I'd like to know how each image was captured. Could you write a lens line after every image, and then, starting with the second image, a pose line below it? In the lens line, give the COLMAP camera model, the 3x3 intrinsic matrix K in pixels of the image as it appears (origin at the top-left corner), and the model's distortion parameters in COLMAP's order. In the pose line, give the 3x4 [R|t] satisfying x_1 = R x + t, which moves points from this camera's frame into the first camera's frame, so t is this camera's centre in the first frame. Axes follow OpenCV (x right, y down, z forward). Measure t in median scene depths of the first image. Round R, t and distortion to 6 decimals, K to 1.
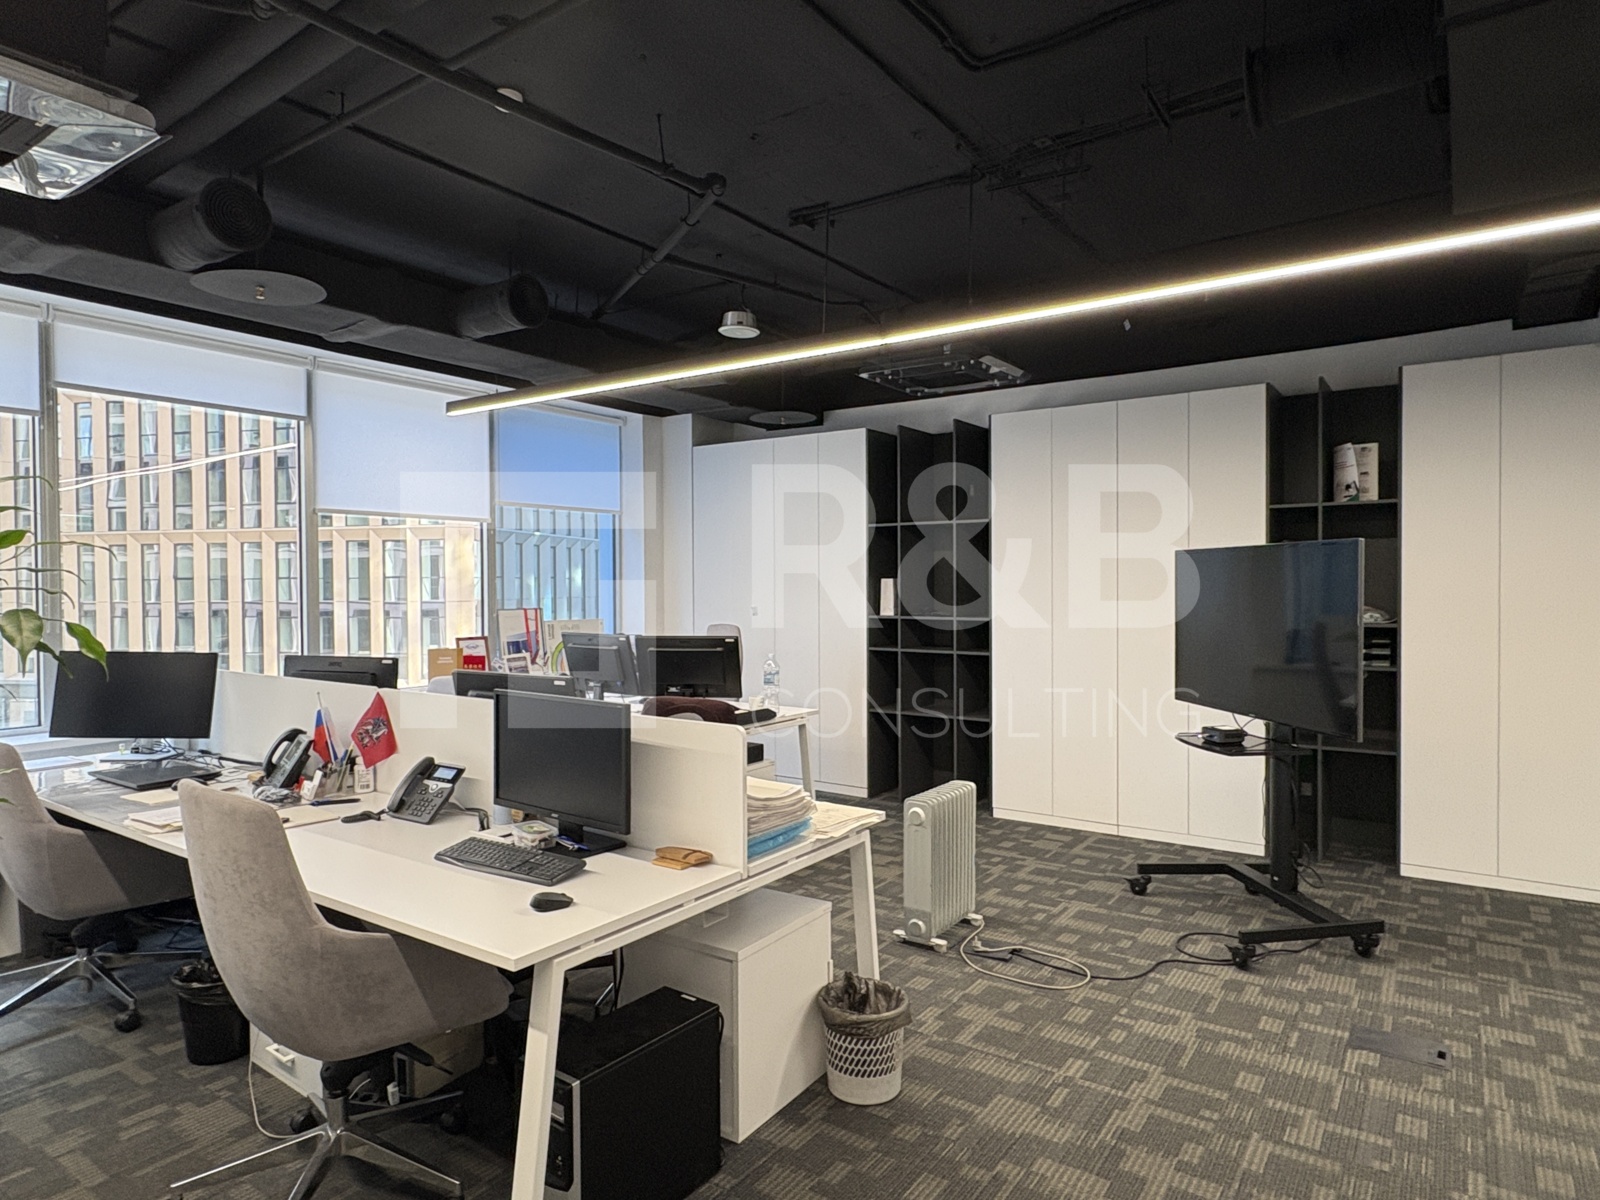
lens RADIAL K [[953.5, 0, 792.2], [0, 953.5, 598.7], [0, 0, 1]] dist [0.006672, 0.000353]
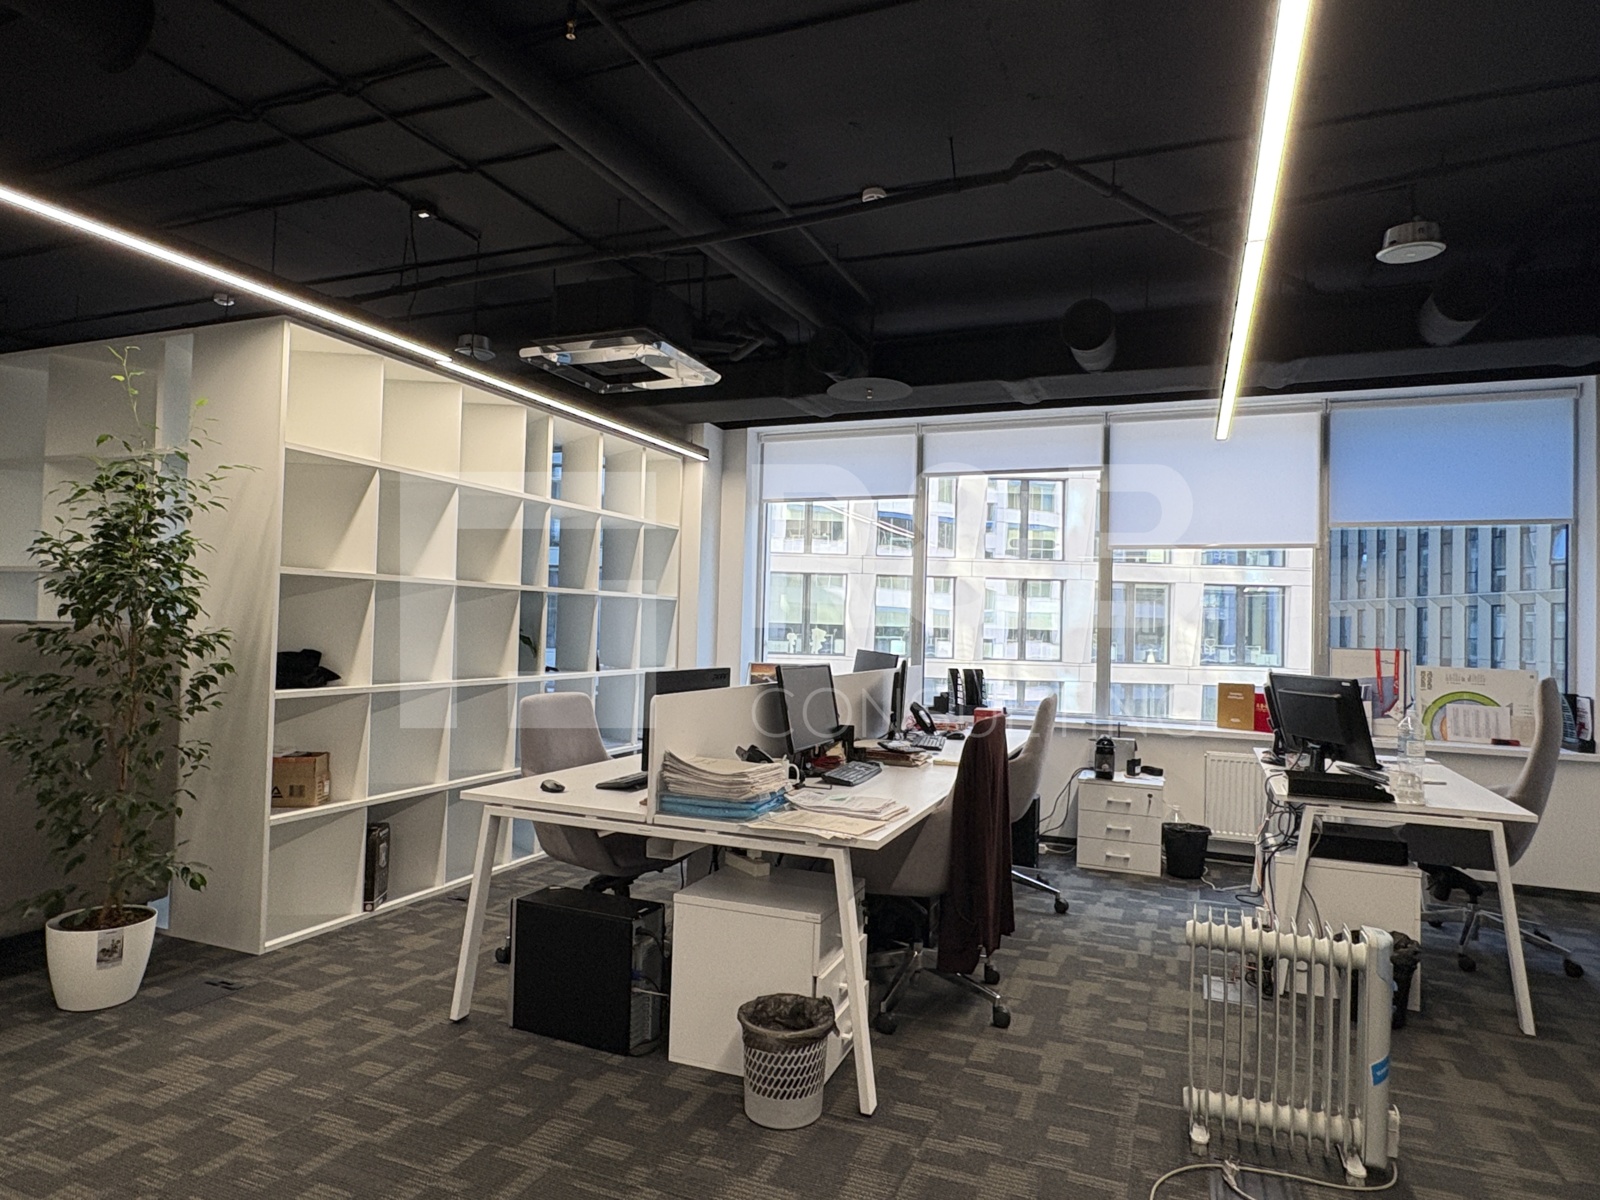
lens RADIAL K [[953.5, 0, 792.3], [0, 953.5, 599.0], [0, 0, 1]] dist [0.006672, 0.000353]
pose [[0.219164, -0.020400, -0.975475, 0.748713], [-0.043172, 0.998599, -0.030583, 0.026242], [0.974733, 0.048816, 0.217976, 0.578394]]
